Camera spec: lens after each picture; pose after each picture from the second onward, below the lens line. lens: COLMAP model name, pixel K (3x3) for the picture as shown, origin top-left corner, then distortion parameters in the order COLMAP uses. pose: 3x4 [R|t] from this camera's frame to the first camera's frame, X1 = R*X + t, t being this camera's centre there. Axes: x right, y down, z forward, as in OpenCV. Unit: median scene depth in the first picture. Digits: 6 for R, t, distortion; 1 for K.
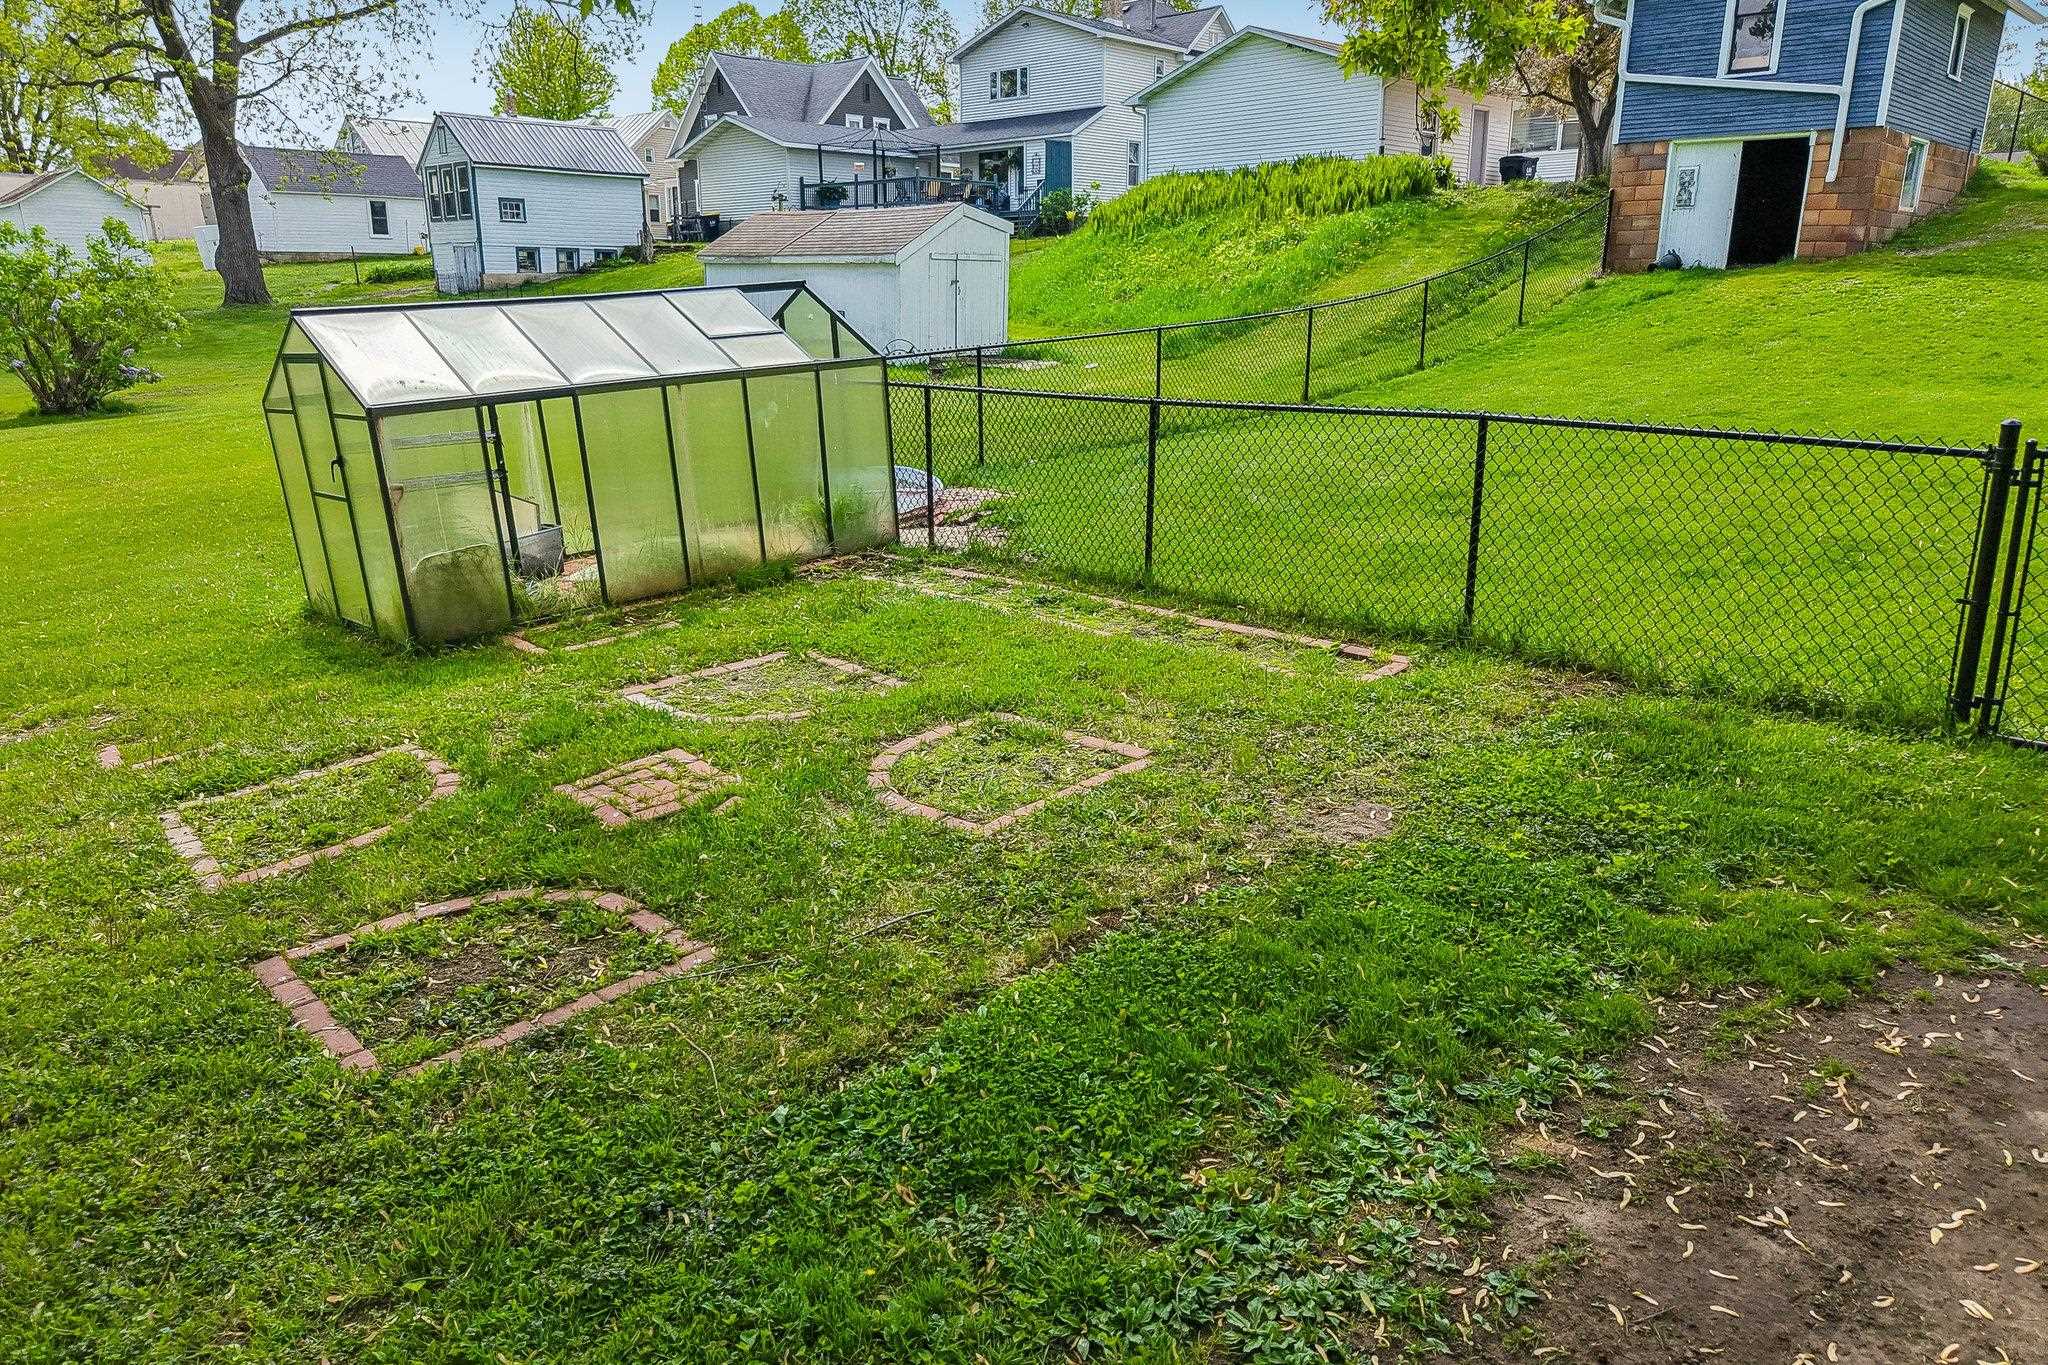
lens RADIAL K [[1394.8, 0, 1020.0], [0, 1394.8, 672.9], [0, 0, 1]] dist [0.010671, -0.010841]
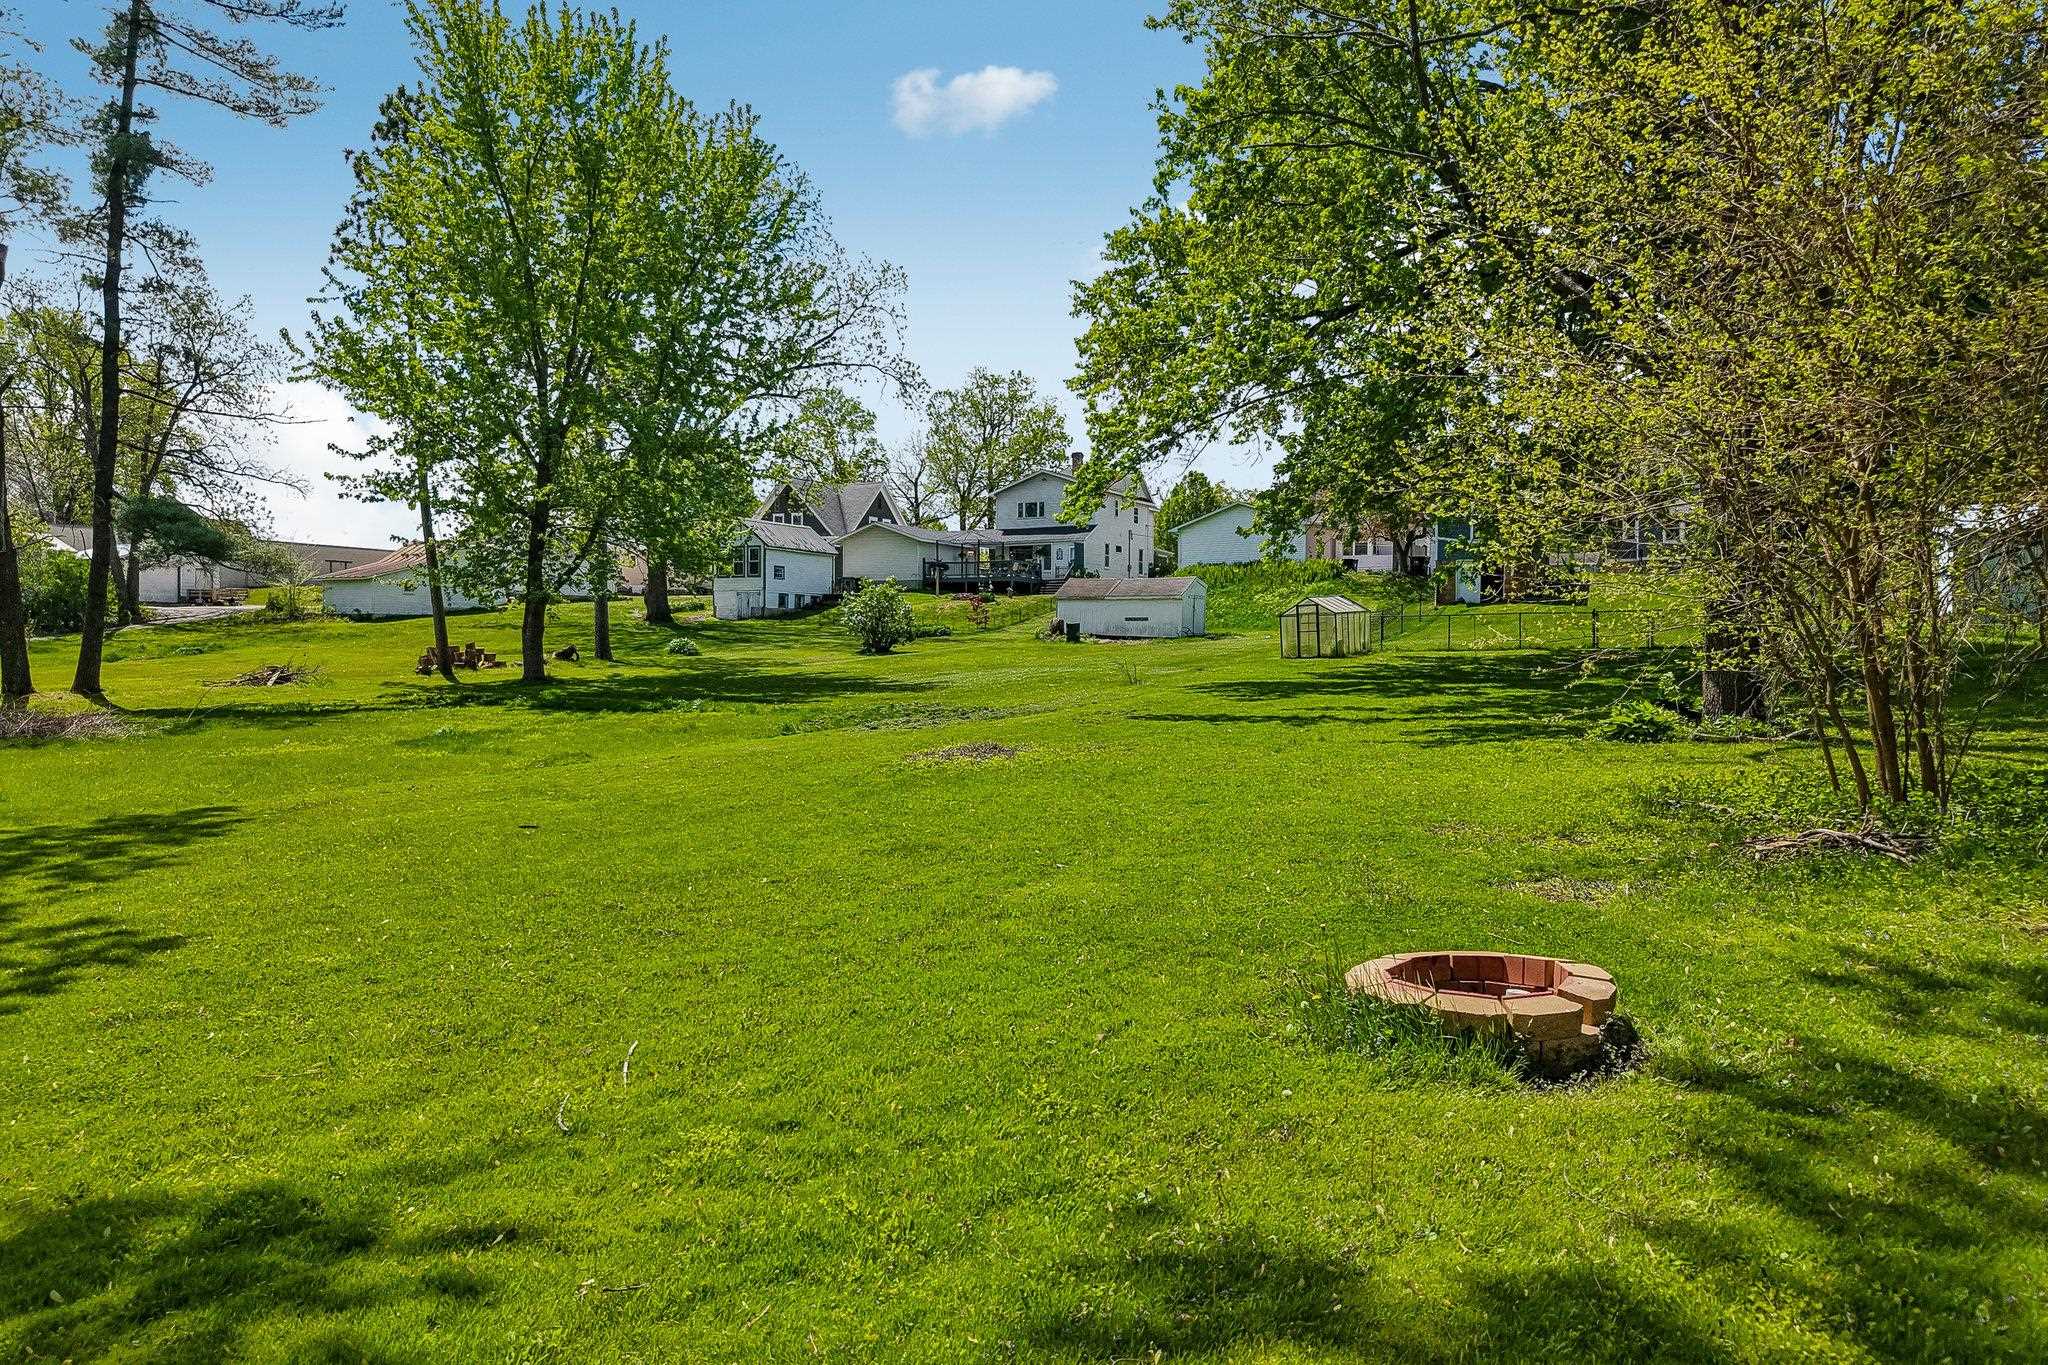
lens RADIAL K [[1394.8, 0, 1026.7], [0, 1394.8, 675.1], [0, 0, 1]] dist [0.010671, -0.010841]
pose [[0.972070, 0.006540, 0.234600, -0.467519], [0.052921, 0.967758, -0.246258, 0.221028], [-0.228647, 0.251795, 0.940383, -0.626221]]
